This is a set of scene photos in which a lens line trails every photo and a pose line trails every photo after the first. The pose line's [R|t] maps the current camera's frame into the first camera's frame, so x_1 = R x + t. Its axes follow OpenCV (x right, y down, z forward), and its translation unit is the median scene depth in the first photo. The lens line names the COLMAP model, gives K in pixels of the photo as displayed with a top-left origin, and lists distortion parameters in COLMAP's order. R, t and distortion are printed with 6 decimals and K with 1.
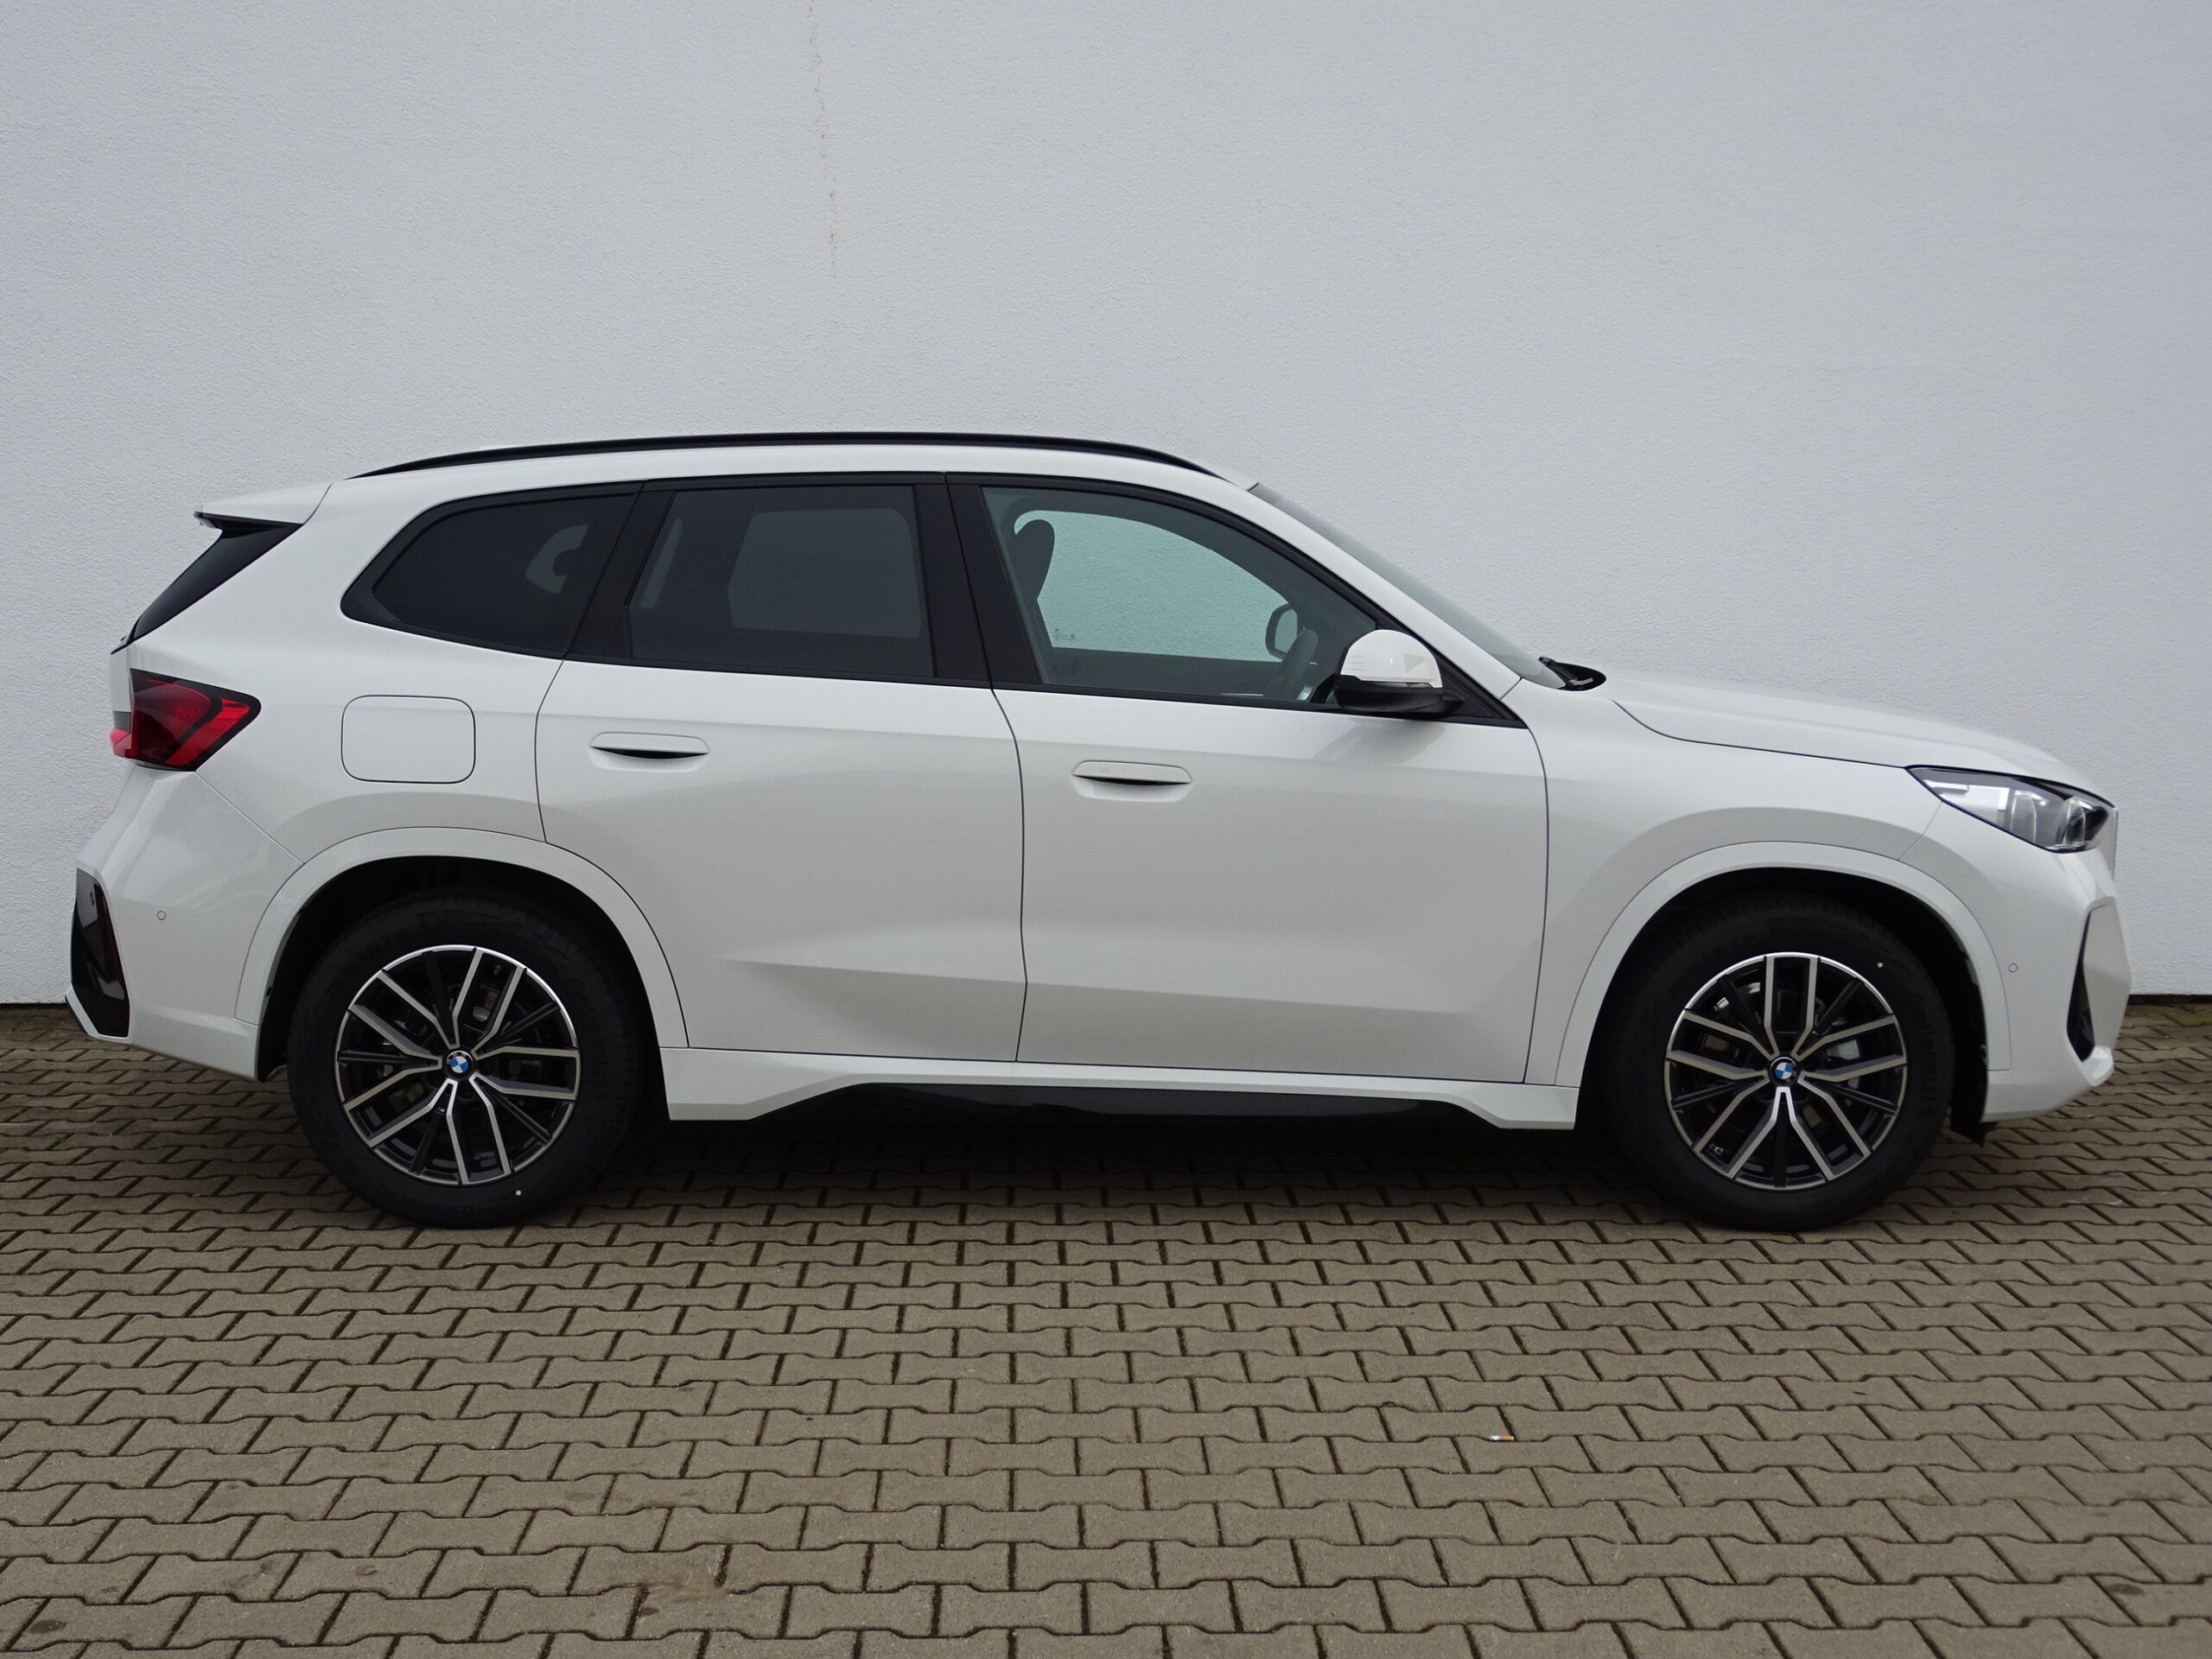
lens RADIAL K [[2577.5, 0, 1103.0], [0, 2577.5, 837.2], [0, 0, 1]] dist [0.008527, 0.000000]
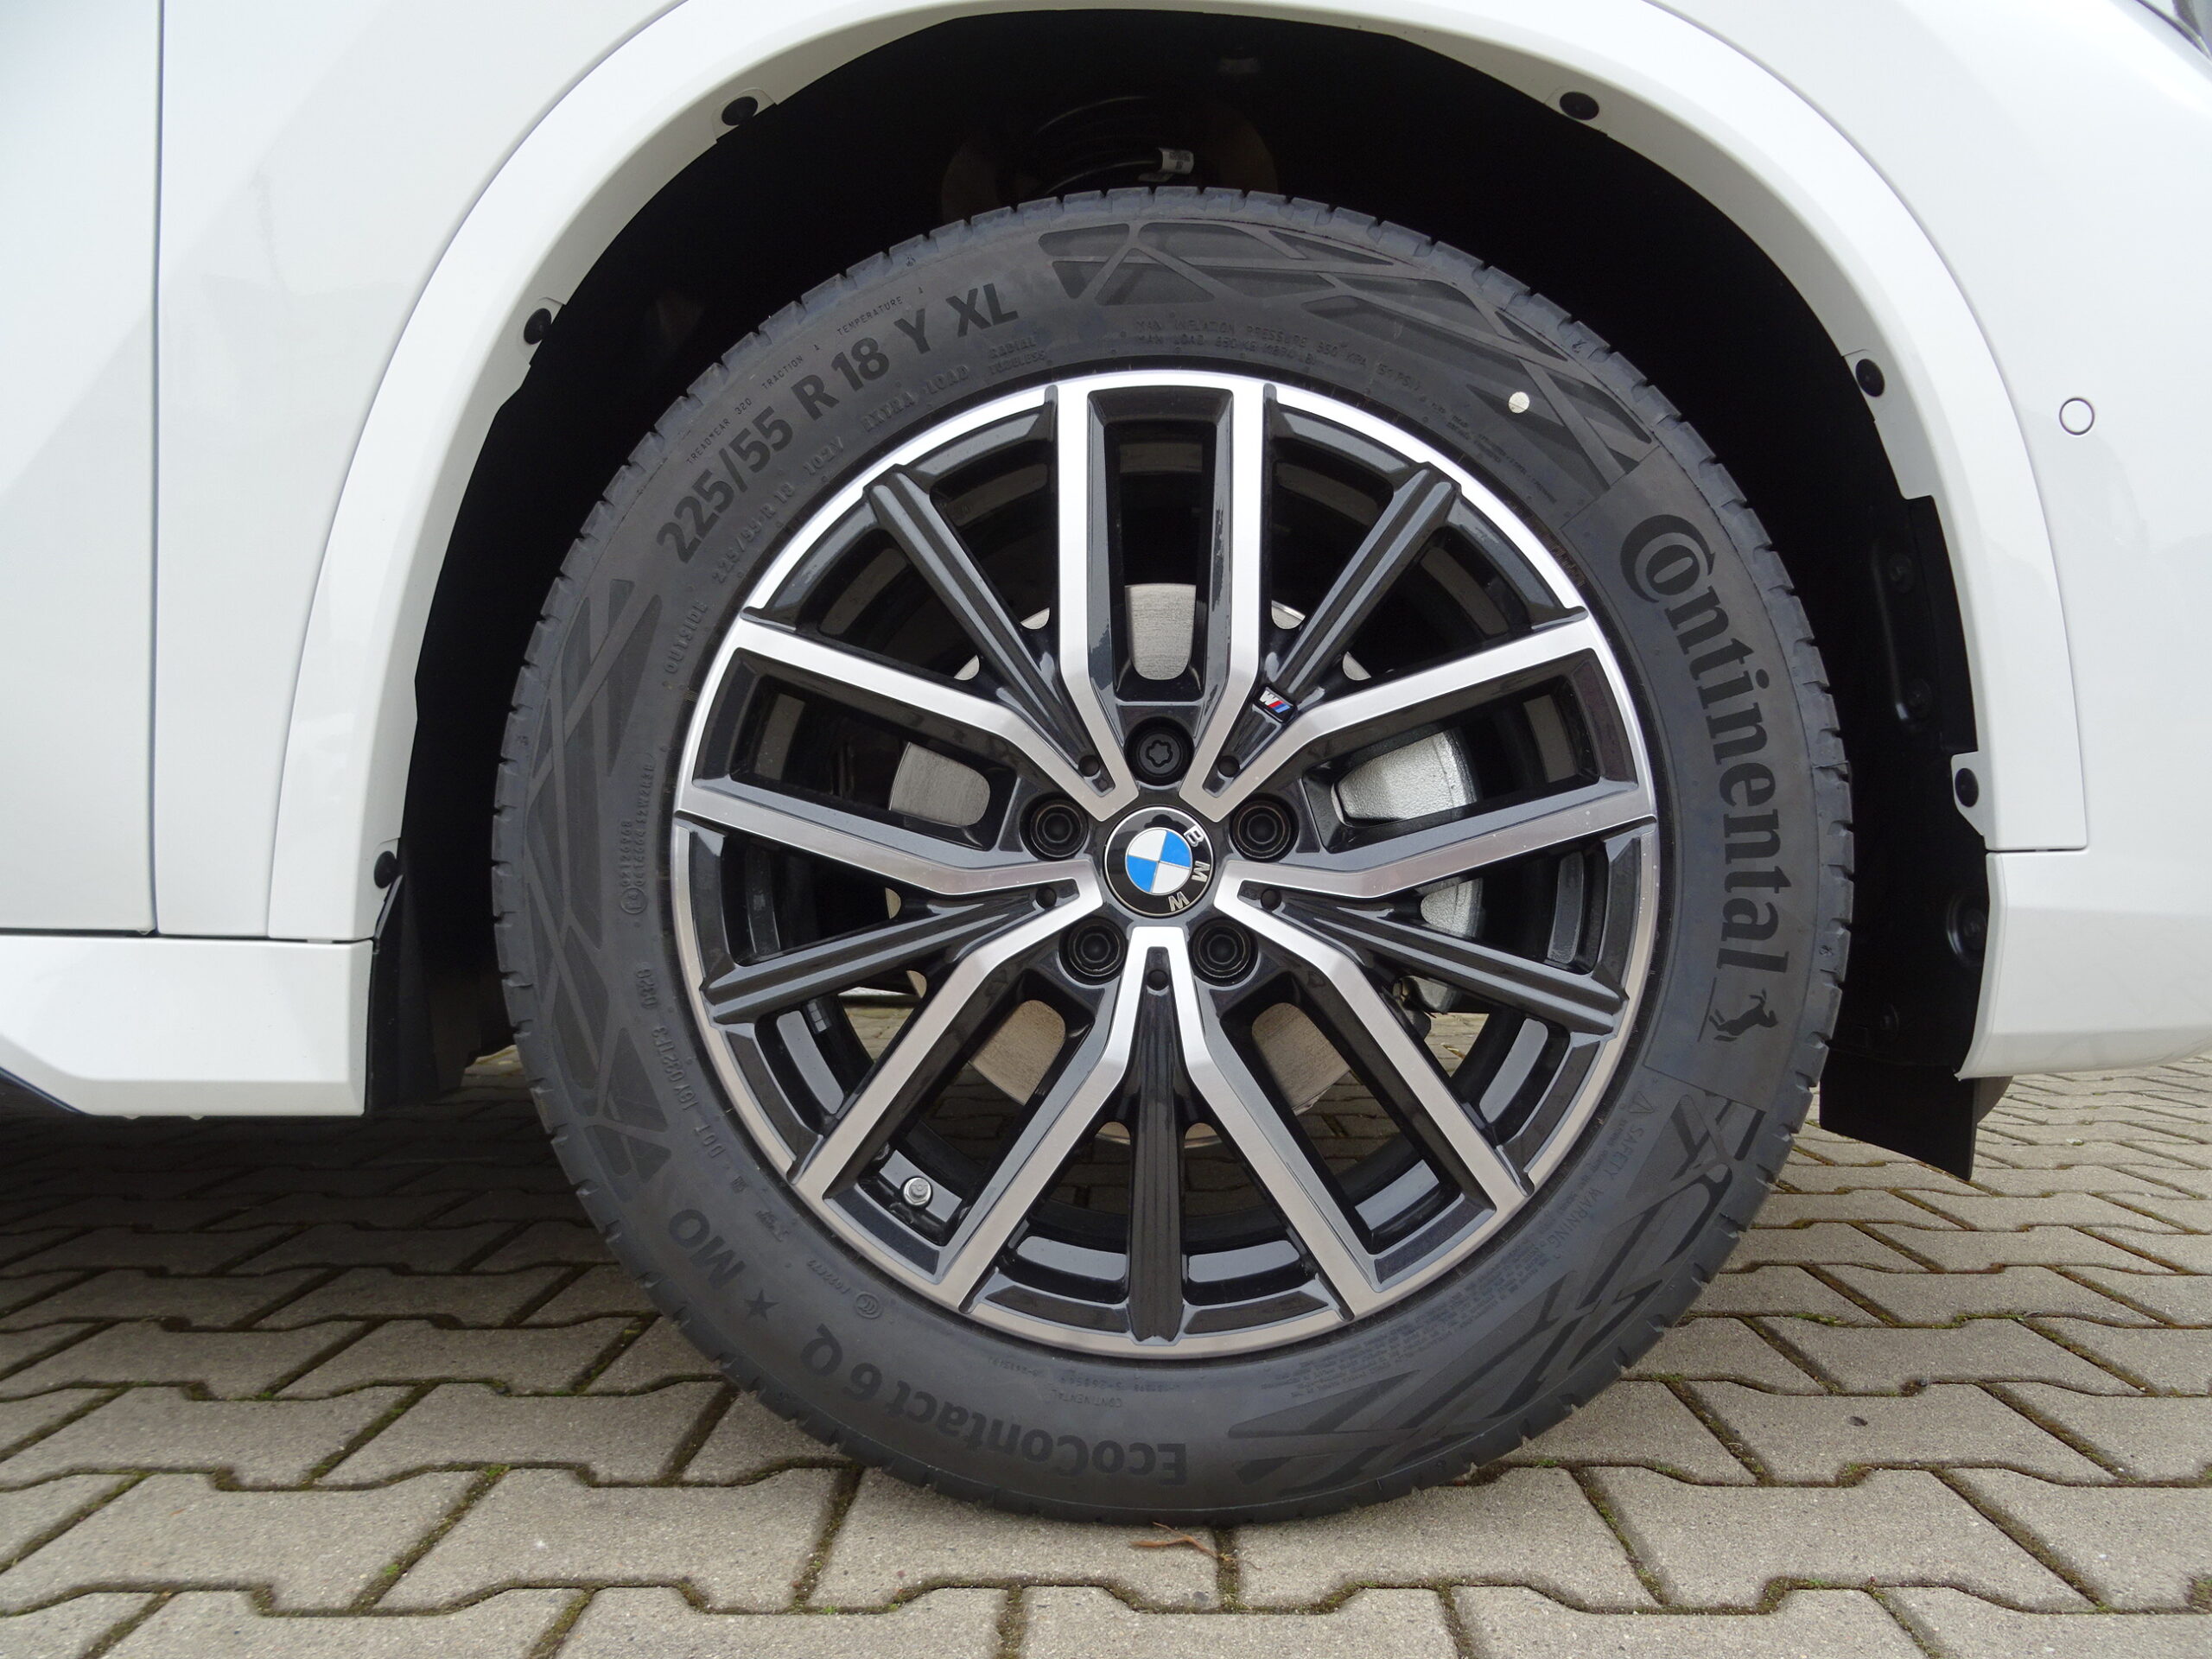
lens RADIAL K [[1547.0, 0, 1107.8], [0, 1547.0, 819.0], [0, 0, 1]] dist [-0.000364, -0.000999]
pose [[0.998416, -0.016639, -0.053741, 0.267308], [0.008546, 0.989032, -0.147452, 0.108641], [0.055605, 0.146759, 0.987608, 0.851362]]
